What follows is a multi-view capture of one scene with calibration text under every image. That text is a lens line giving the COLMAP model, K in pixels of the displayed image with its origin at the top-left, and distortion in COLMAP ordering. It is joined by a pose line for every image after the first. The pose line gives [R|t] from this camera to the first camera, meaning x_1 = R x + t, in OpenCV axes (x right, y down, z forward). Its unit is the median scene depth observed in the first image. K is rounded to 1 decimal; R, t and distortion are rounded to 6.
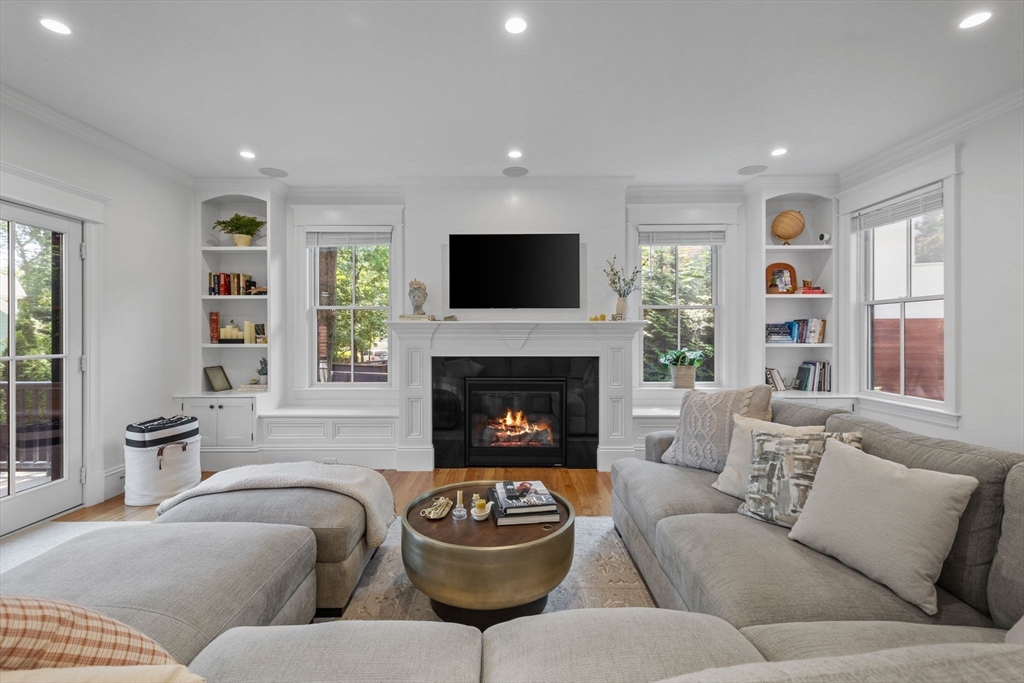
lens RADIAL K [[446.3, 0, 512.0], [0, 446.3, 341.5], [0, 0, 1]] dist [-0.000015, -0.000047]
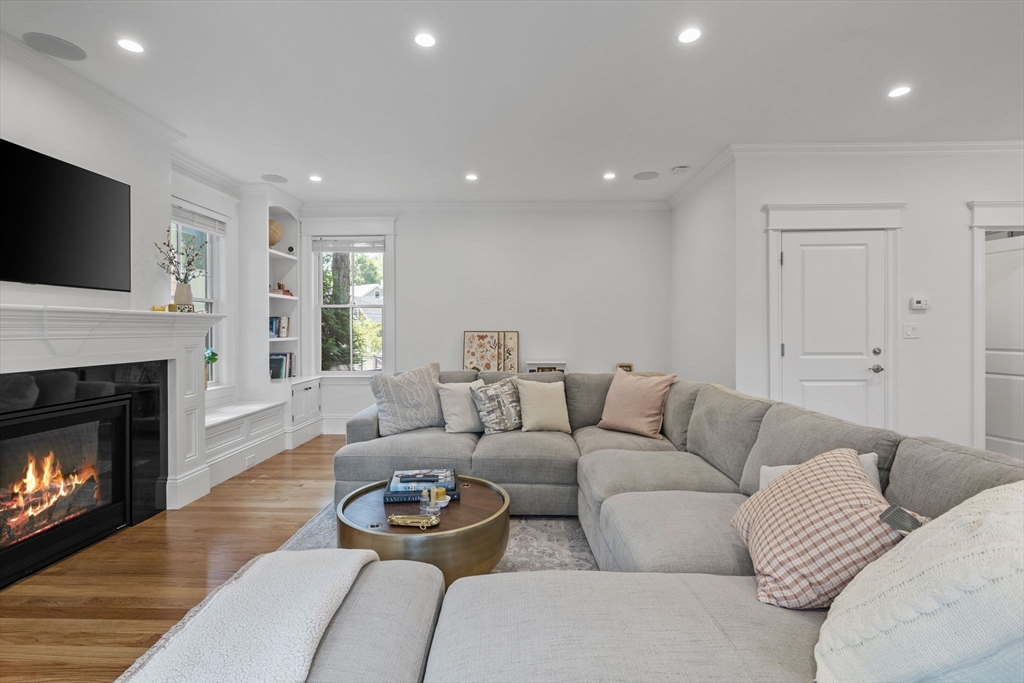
lens RADIAL K [[461.7, 0, 512.3], [0, 461.7, 332.0], [0, 0, 1]] dist [-0.011538, -0.000129]
pose [[0.015200, -0.005374, 0.999870, -0.555931], [0.019846, 0.999790, 0.005072, -0.004476], [-0.999688, 0.019766, 0.015303, 0.396363]]
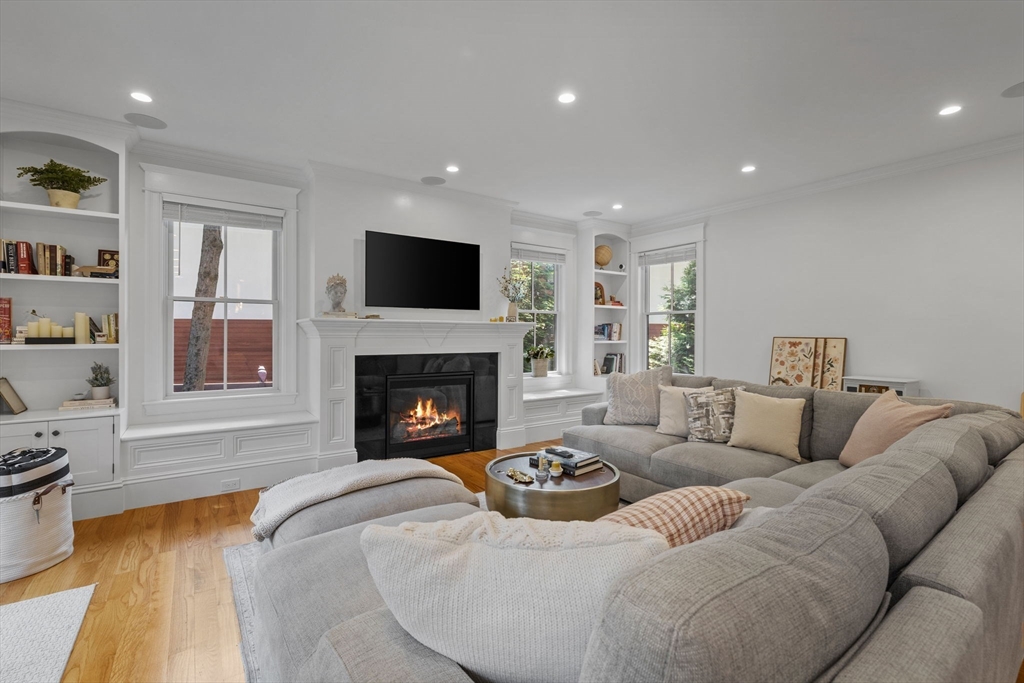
lens RADIAL K [[458.9, 0, 512.0], [0, 458.9, 341.5], [0, 0, 1]] dist [-0.009971, 0.000078]
pose [[0.817051, -0.005203, 0.576543, -0.458658], [0.004901, 0.999986, 0.002079, 0.002802], [-0.576545, 0.001127, 0.817064, -0.005519]]
